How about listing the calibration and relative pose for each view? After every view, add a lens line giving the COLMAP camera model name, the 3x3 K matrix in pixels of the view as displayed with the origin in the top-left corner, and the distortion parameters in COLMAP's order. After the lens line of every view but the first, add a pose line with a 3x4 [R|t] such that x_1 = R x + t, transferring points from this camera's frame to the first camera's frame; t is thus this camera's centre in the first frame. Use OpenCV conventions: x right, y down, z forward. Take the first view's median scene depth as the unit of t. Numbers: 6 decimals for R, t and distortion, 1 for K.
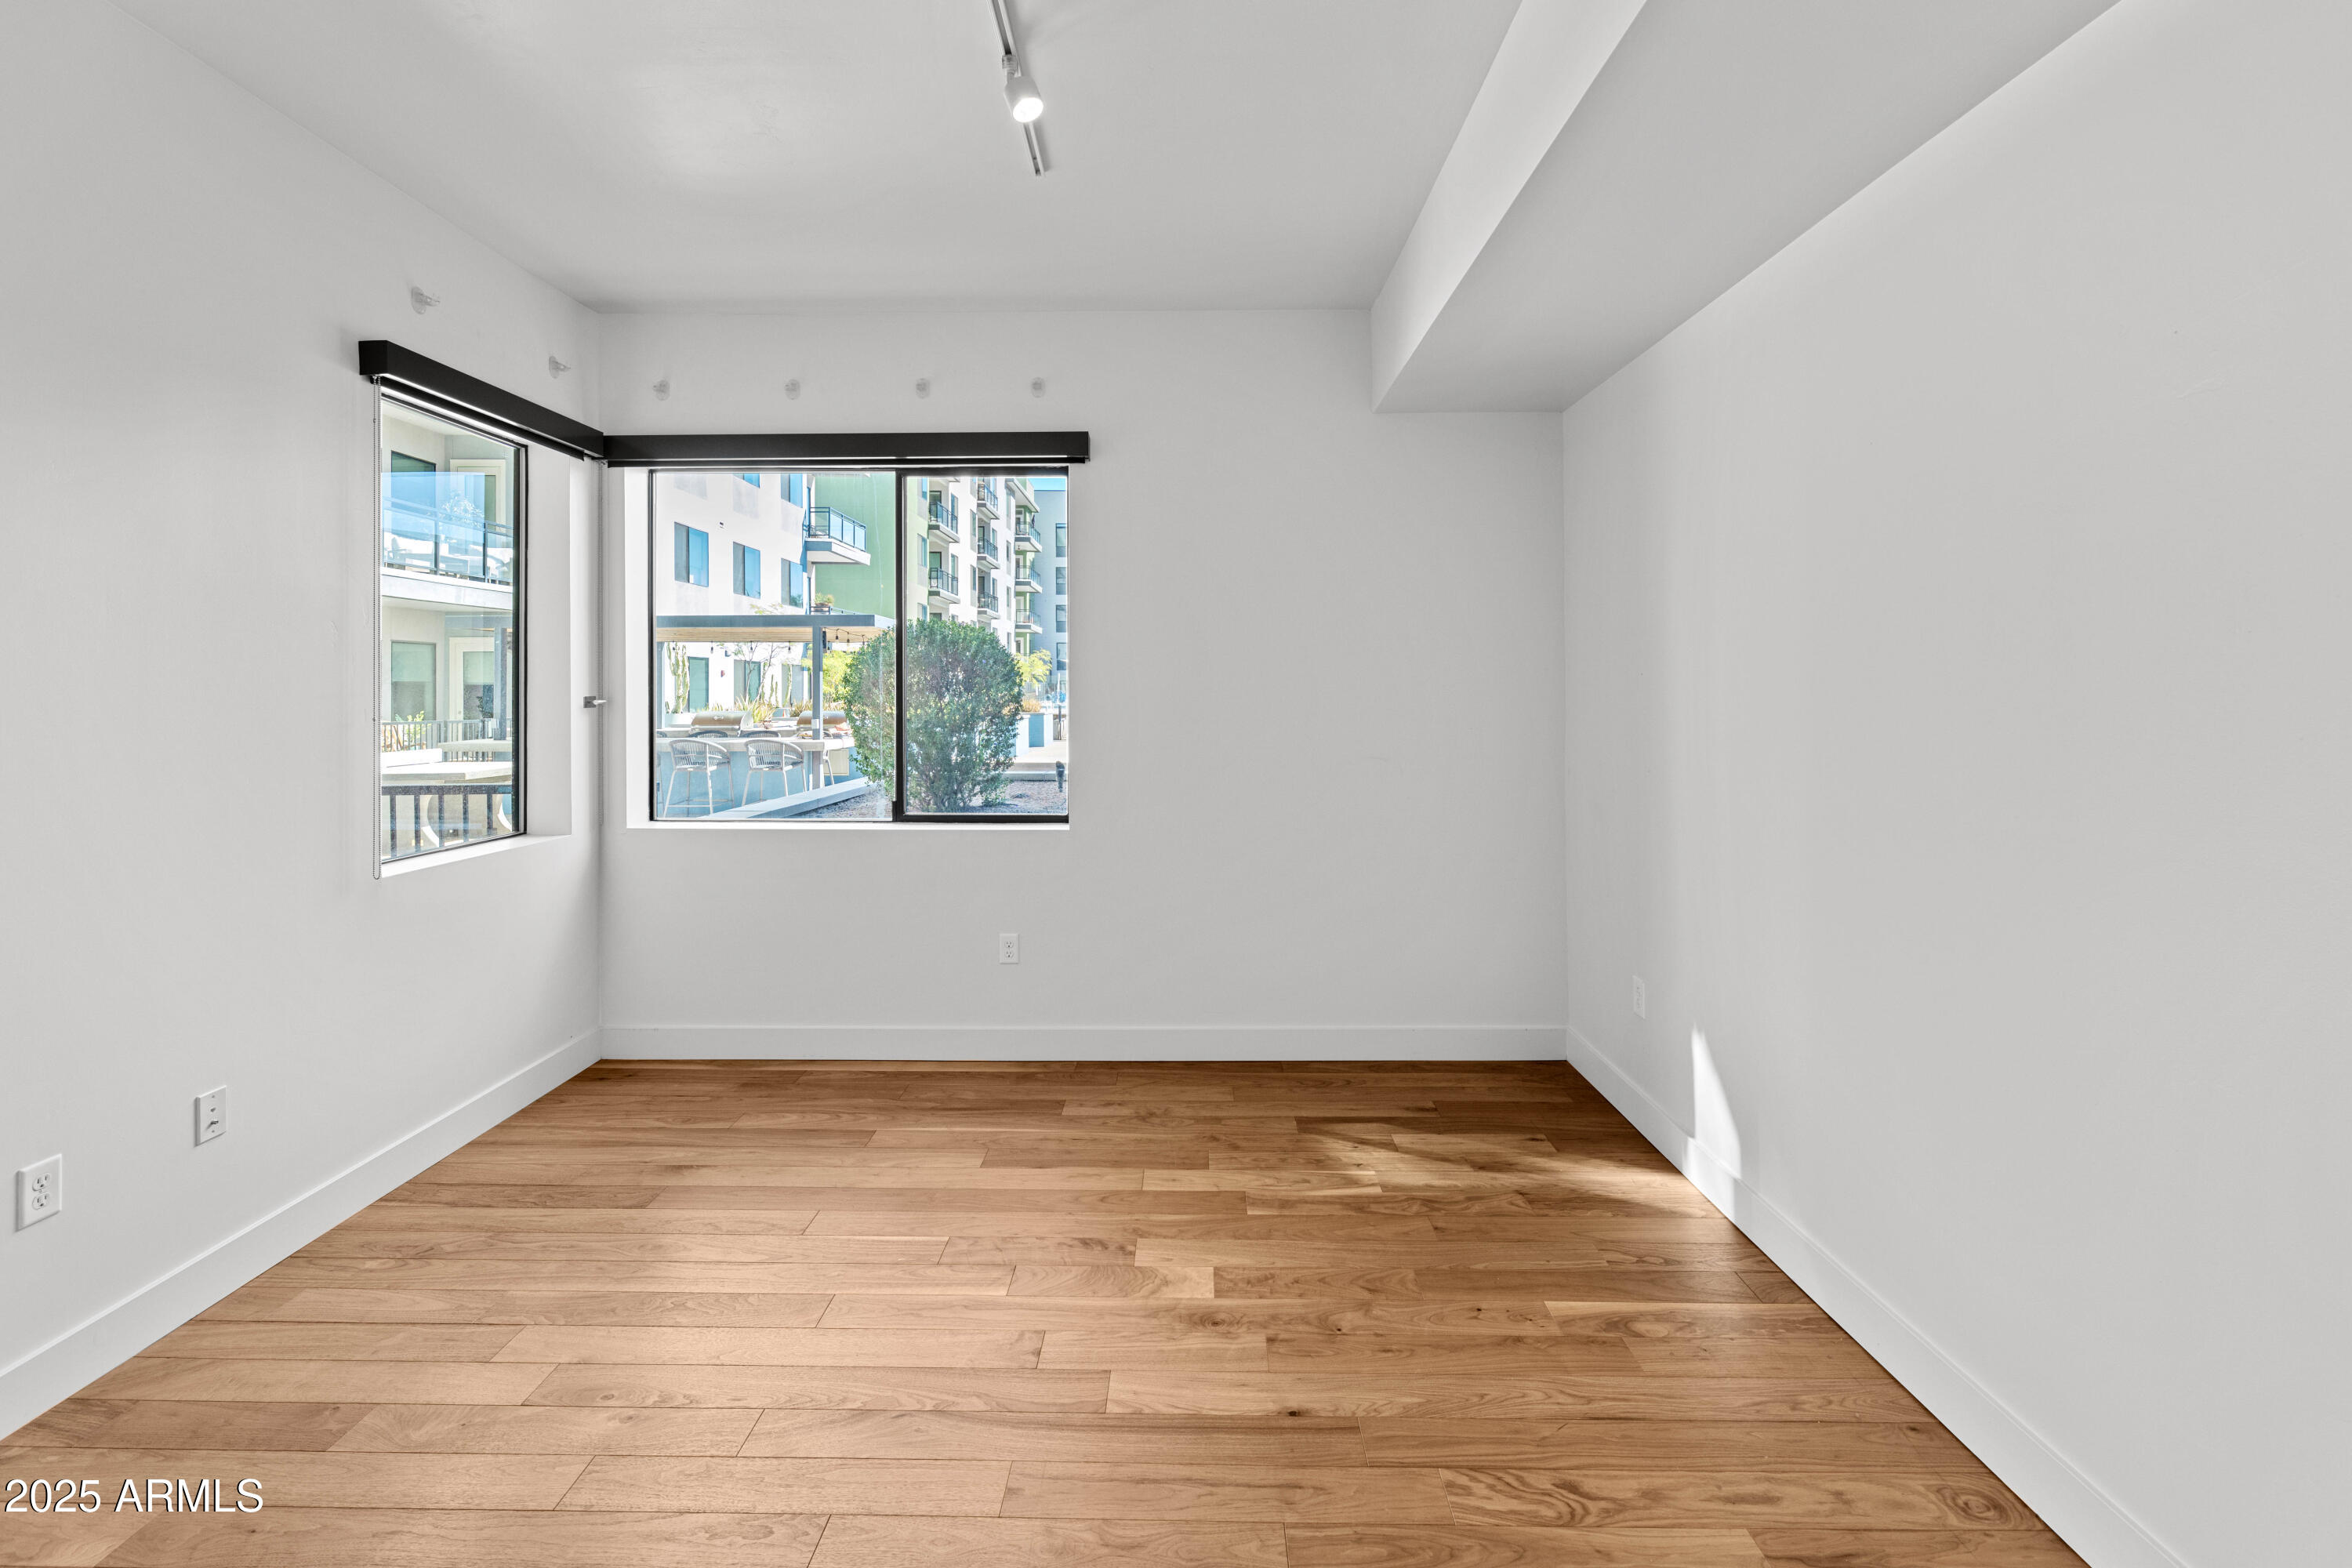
lens RADIAL K [[959.4, 0, 1170.7], [0, 959.4, 679.4], [0, 0, 1]] dist [-0.001463, 0.000101]
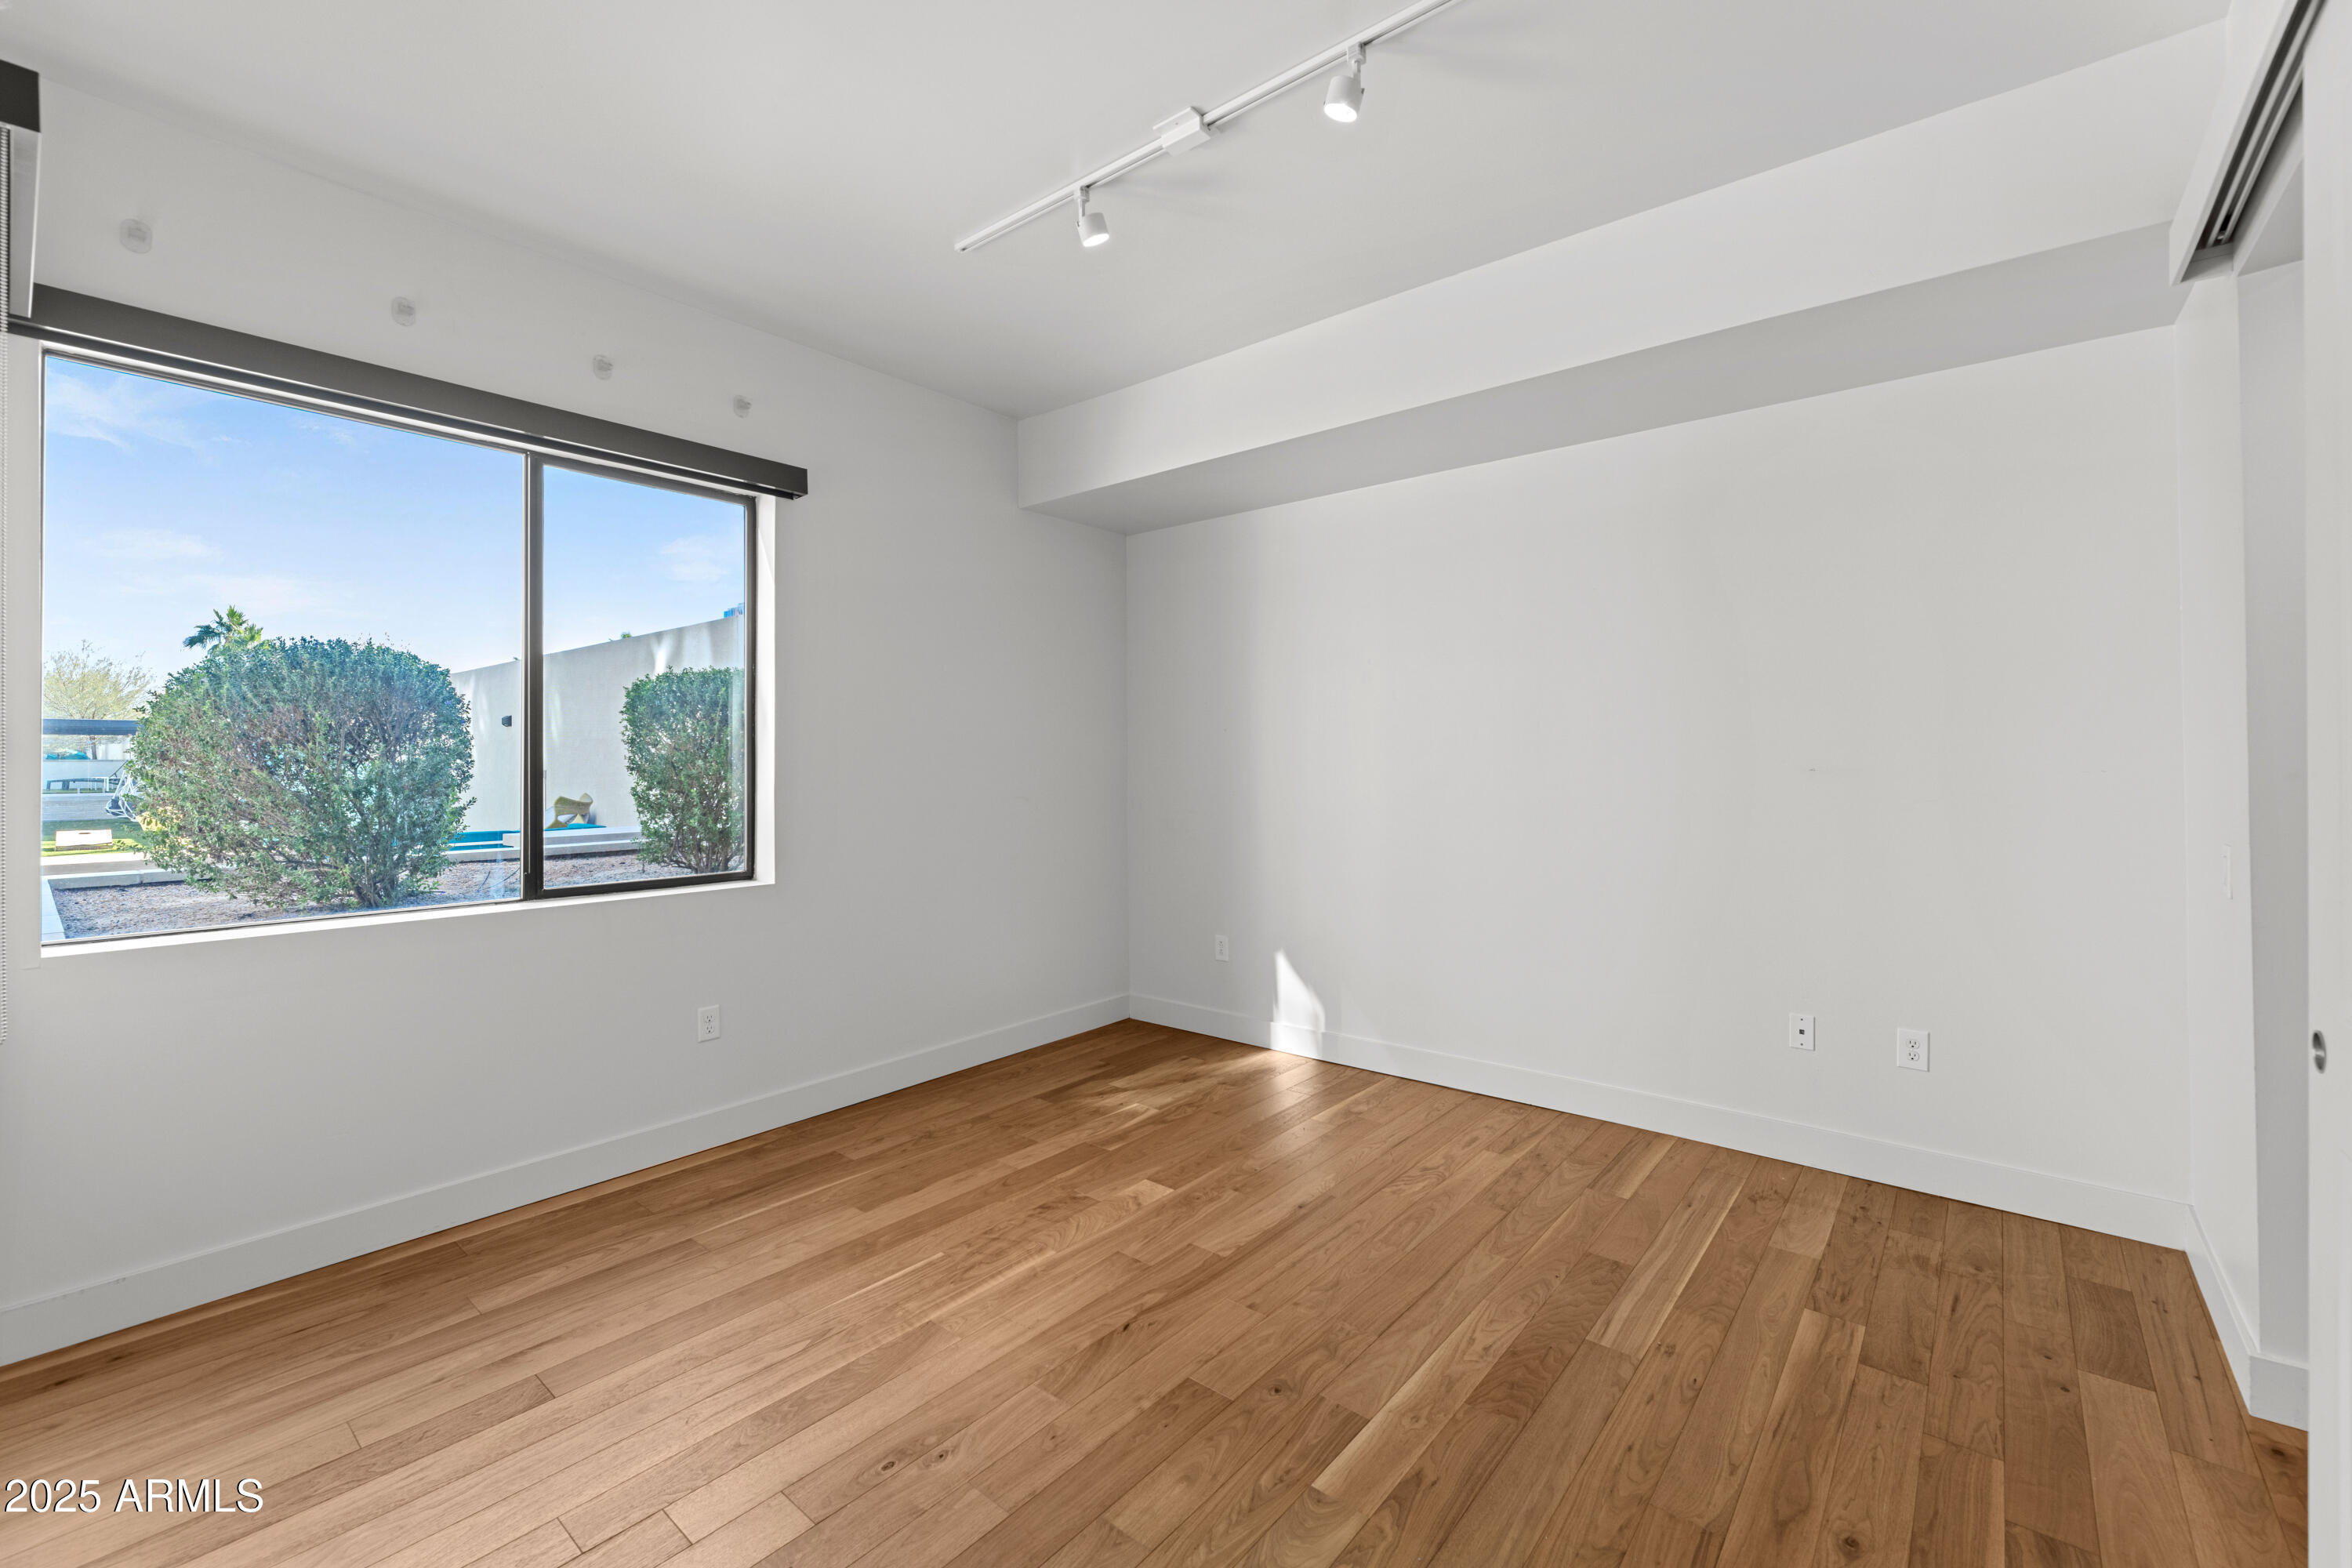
lens RADIAL K [[963.4, 0, 1165.4], [0, 963.4, 740.4], [0, 0, 1]] dist [-0.001690, -0.000186]
pose [[0.634740, 0.016162, 0.772557, -0.728024], [-0.005388, 0.999850, -0.016490, 0.036336], [-0.772707, 0.006305, 0.634731, 0.122315]]
